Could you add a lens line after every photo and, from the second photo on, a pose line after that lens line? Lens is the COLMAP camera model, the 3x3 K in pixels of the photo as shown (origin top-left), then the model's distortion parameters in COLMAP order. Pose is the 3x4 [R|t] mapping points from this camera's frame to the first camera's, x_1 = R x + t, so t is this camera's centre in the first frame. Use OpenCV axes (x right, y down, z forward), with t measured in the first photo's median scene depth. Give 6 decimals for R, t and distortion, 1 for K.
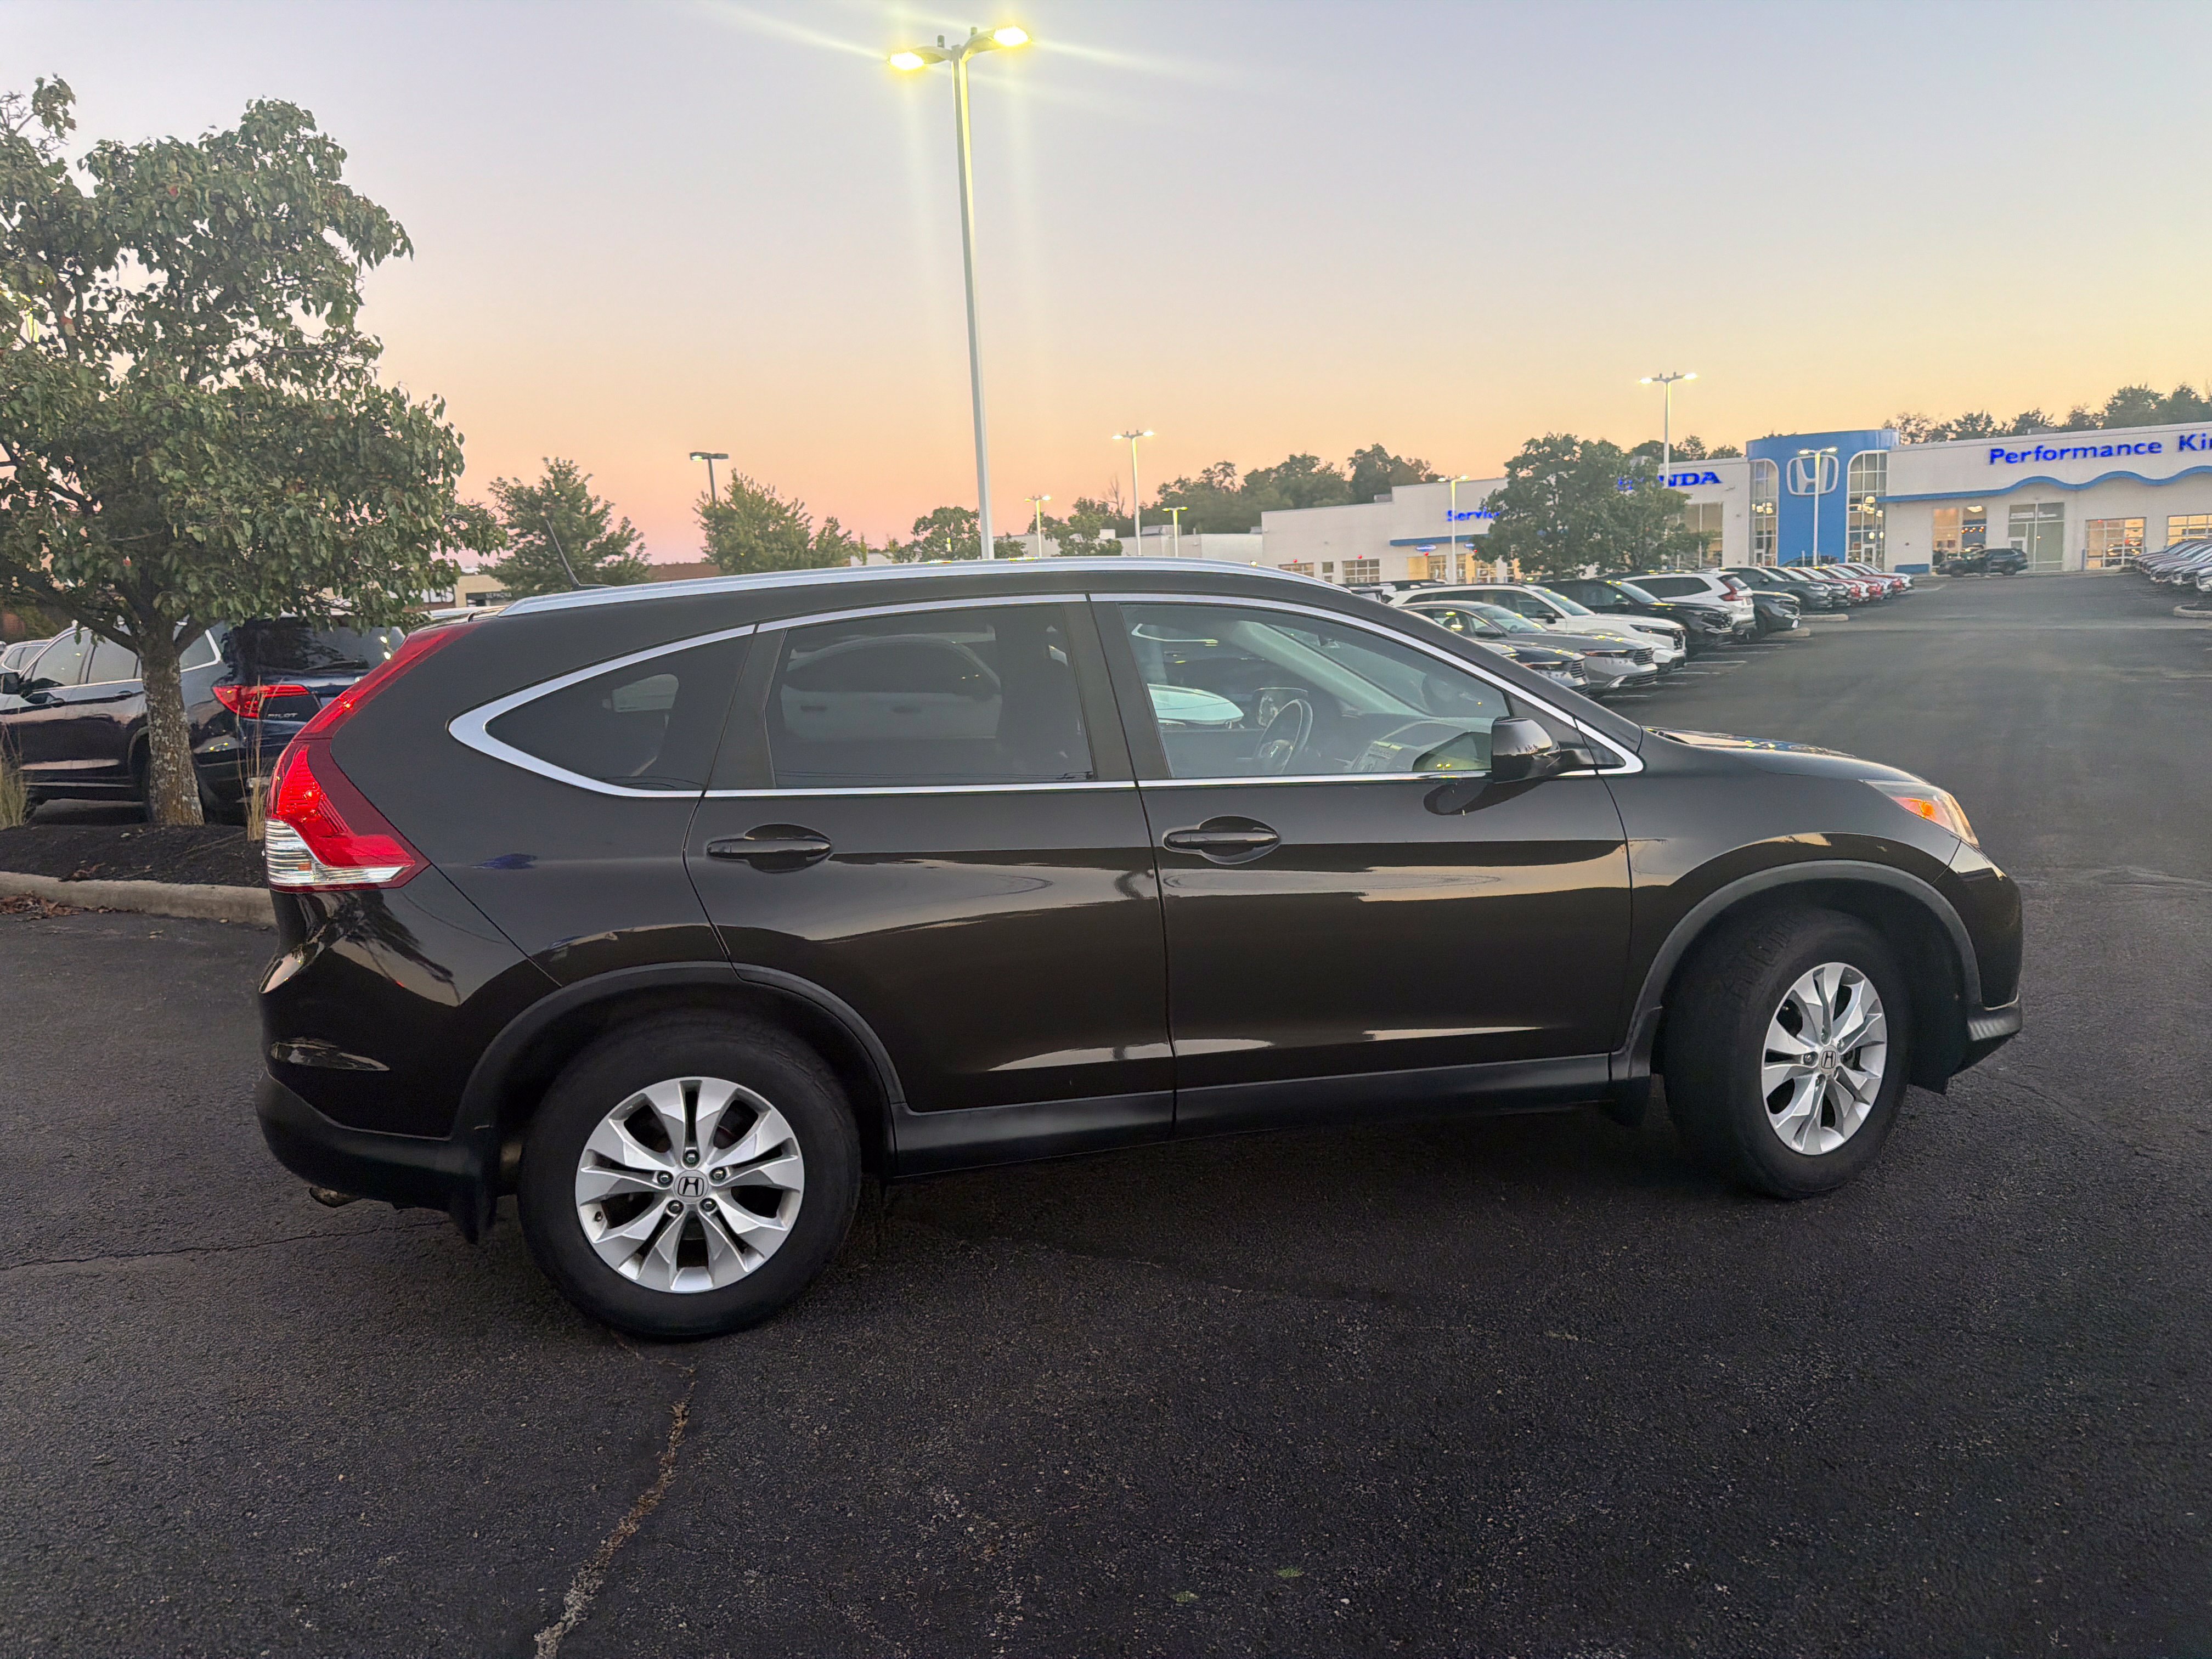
lens RADIAL K [[1557.9, 0, 1104.9], [0, 1557.9, 812.4], [0, 0, 1]] dist [0.099375, -0.146764]
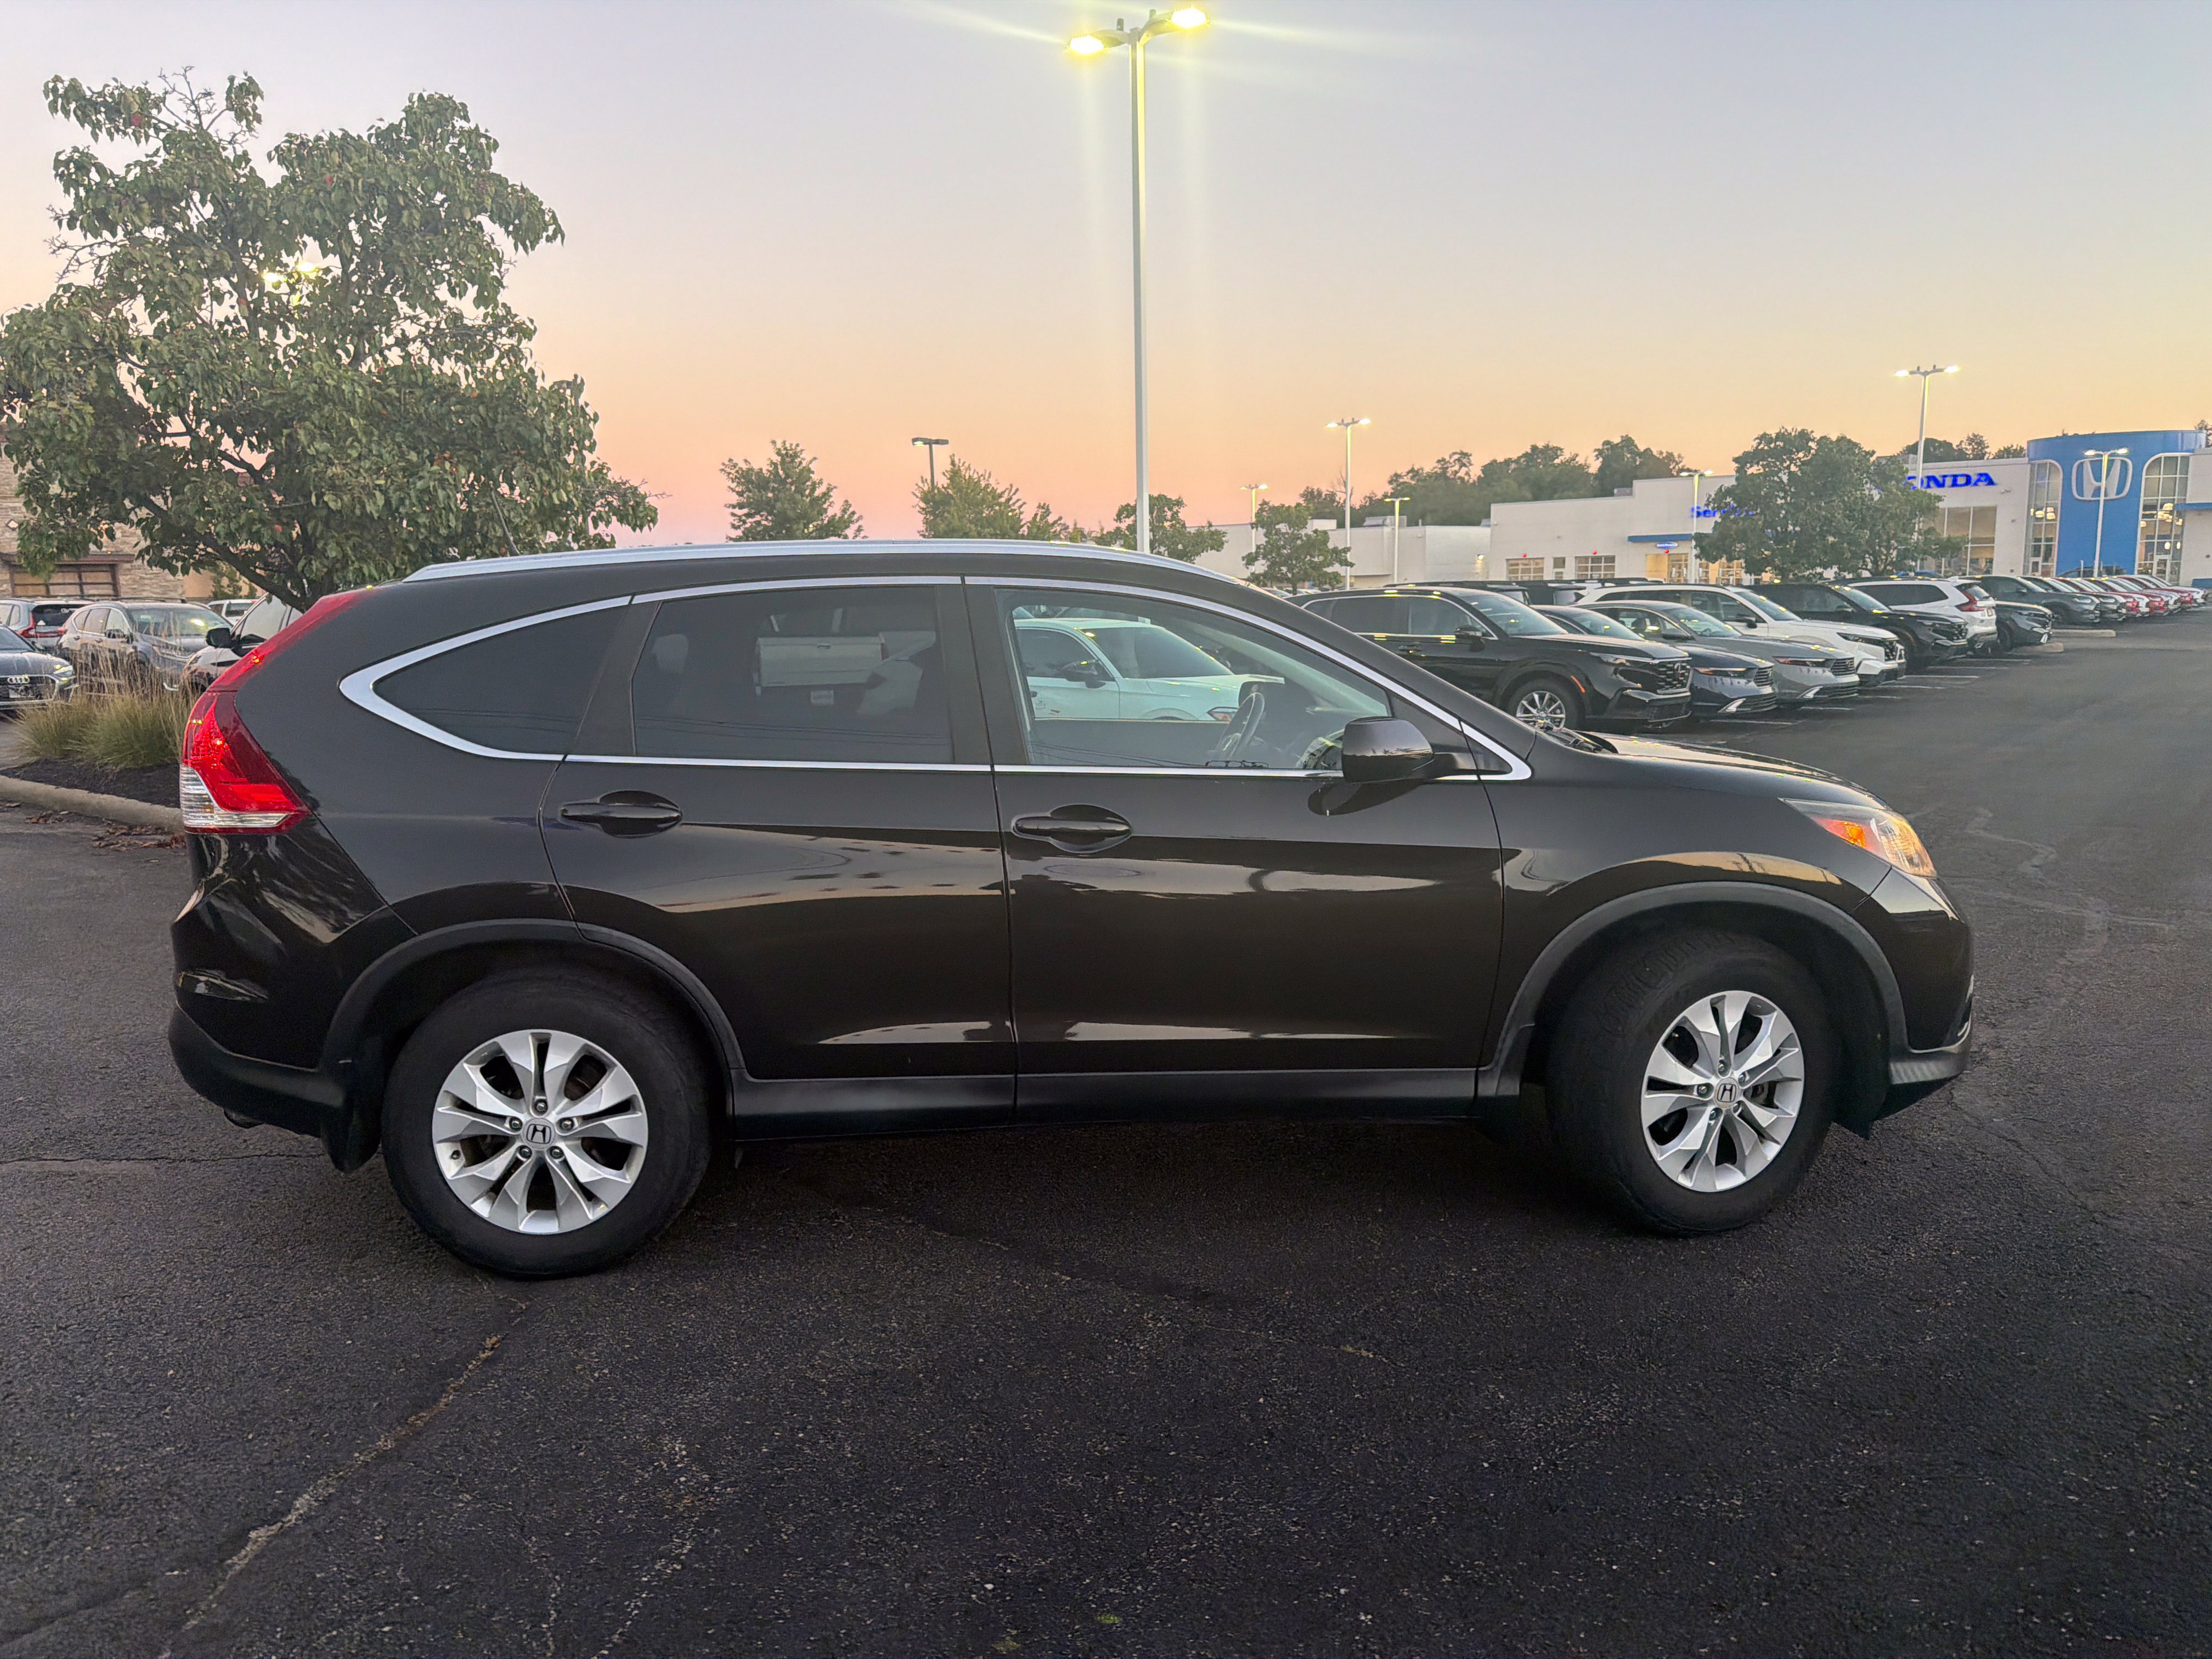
lens RADIAL K [[1556.2, 0, 1100.2], [0, 1556.2, 833.8], [0, 0, 1]] dist [0.129199, -0.231603]
pose [[0.989008, 0.049765, -0.139234, 0.204999], [-0.047019, 0.998630, 0.022944, -0.002079], [0.140185, -0.016145, 0.989994, 0.015786]]
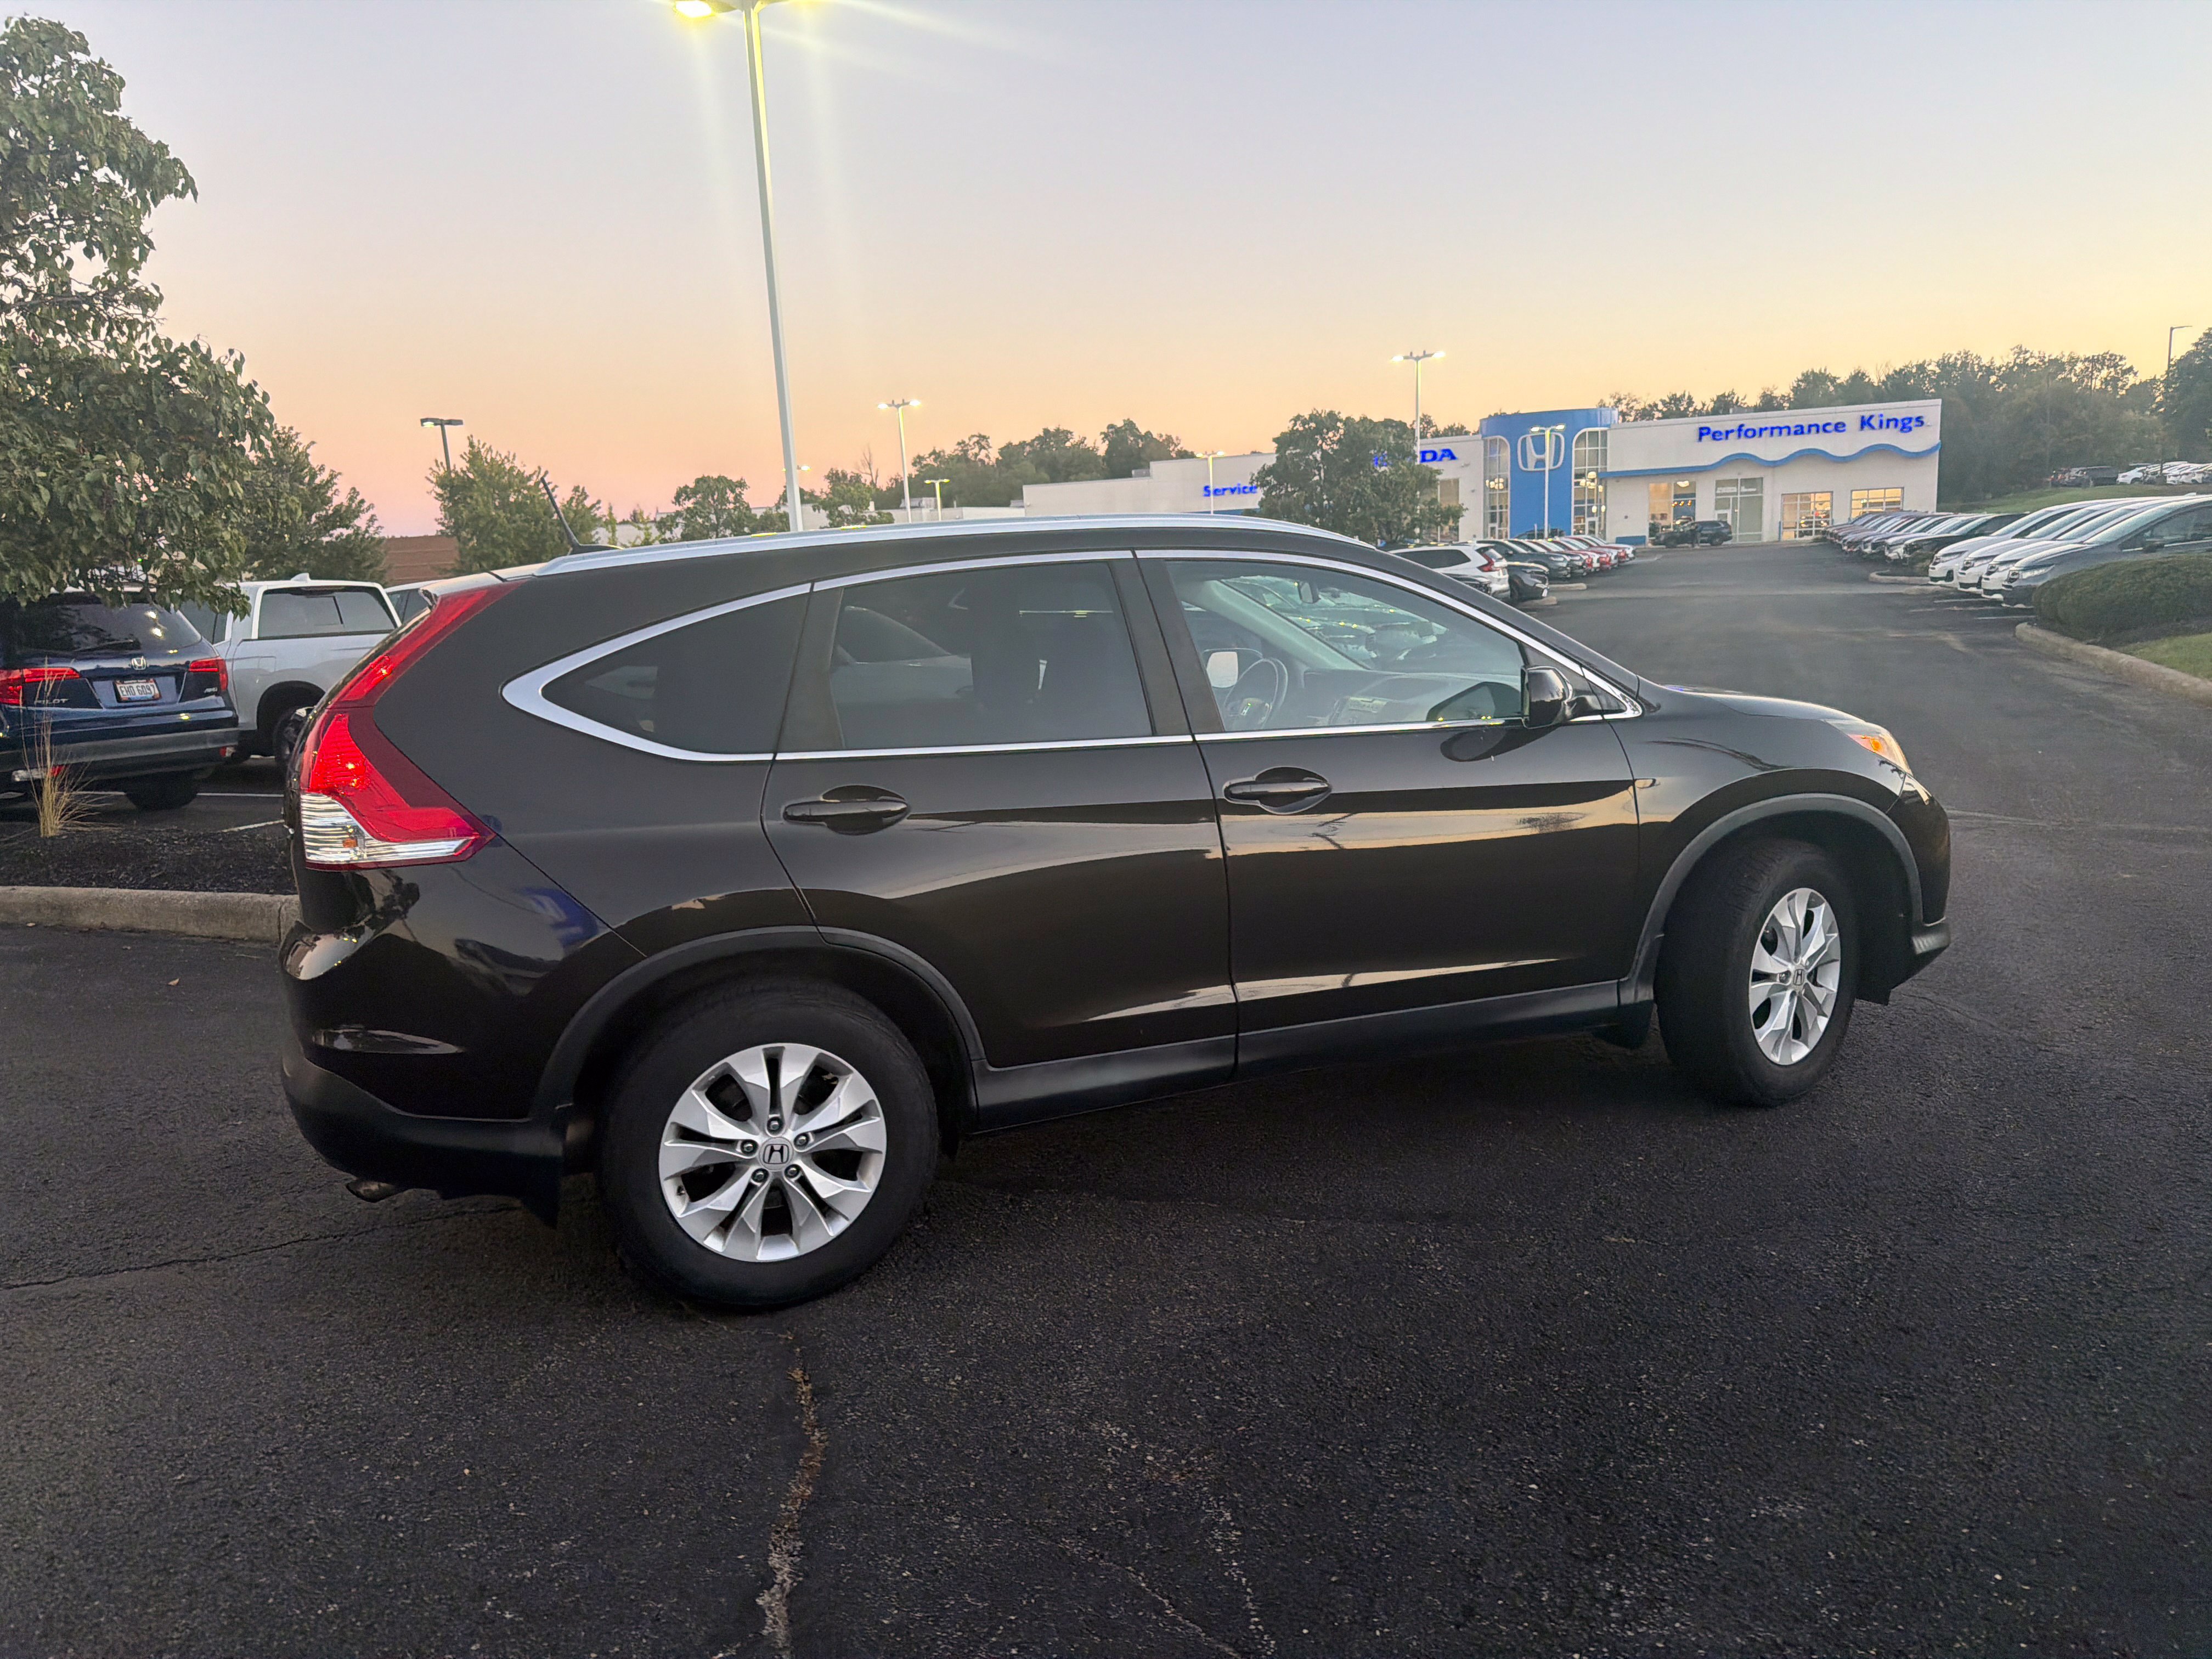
lens RADIAL K [[1558.0, 0, 1103.7], [0, 1558.0, 827.0], [0, 0, 1]] dist [0.075956, -0.074295]
pose [[0.988105, -0.031496, 0.150521, -0.171339], [0.027698, 0.999244, 0.027267, 0.009599], [-0.151266, -0.022773, 0.988231, -0.000372]]
